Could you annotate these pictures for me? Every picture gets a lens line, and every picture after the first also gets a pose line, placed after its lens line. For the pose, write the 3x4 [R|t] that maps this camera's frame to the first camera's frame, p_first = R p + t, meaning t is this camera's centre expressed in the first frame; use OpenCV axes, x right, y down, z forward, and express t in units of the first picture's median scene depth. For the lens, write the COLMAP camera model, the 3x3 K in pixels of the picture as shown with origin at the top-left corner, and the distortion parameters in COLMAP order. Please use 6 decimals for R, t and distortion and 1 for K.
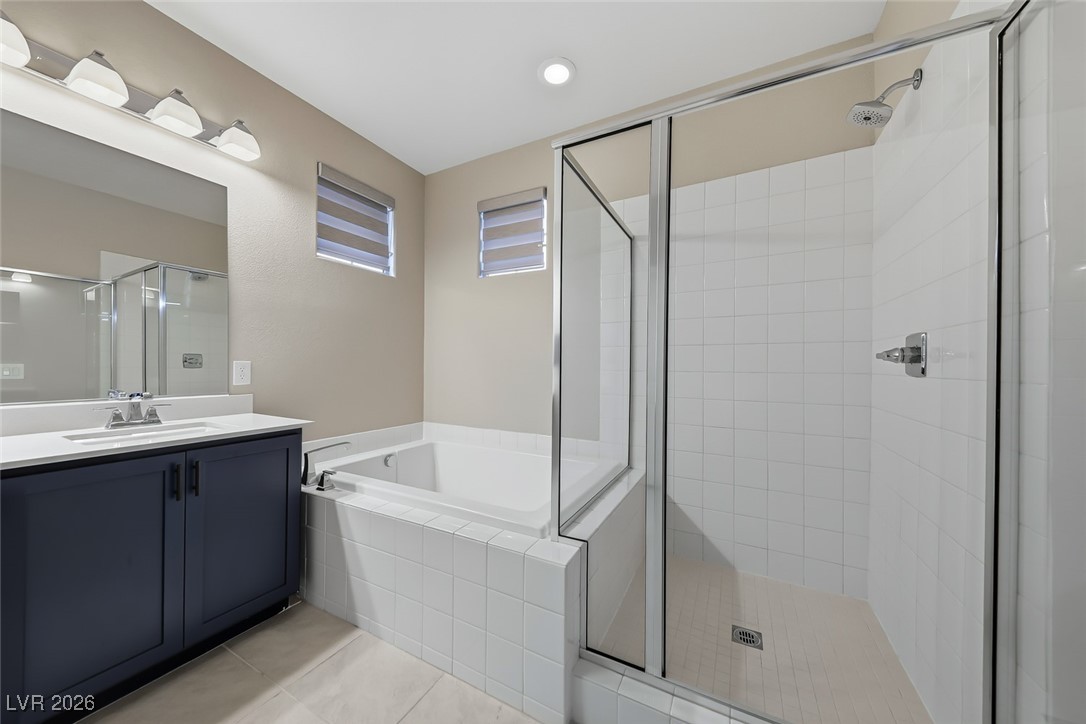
lens RADIAL K [[372.3, 0, 544.4], [0, 372.3, 366.0], [0, 0, 1]] dist [0.008077, -0.001351]
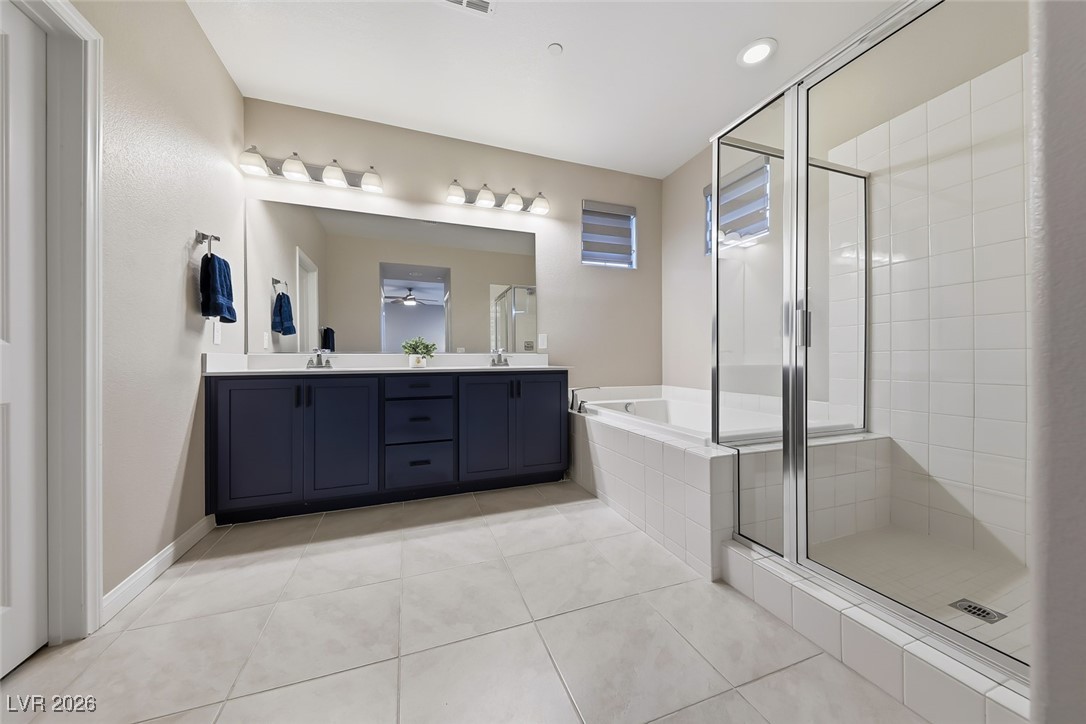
lens RADIAL K [[372.3, 0, 535.4], [0, 372.3, 360.7], [0, 0, 1]] dist [0.008077, -0.001351]
pose [[0.730352, -0.012783, -0.682951, 0.297692], [0.013871, 0.999896, -0.003881, 0.106057], [0.682930, -0.006638, 0.730454, -0.234426]]
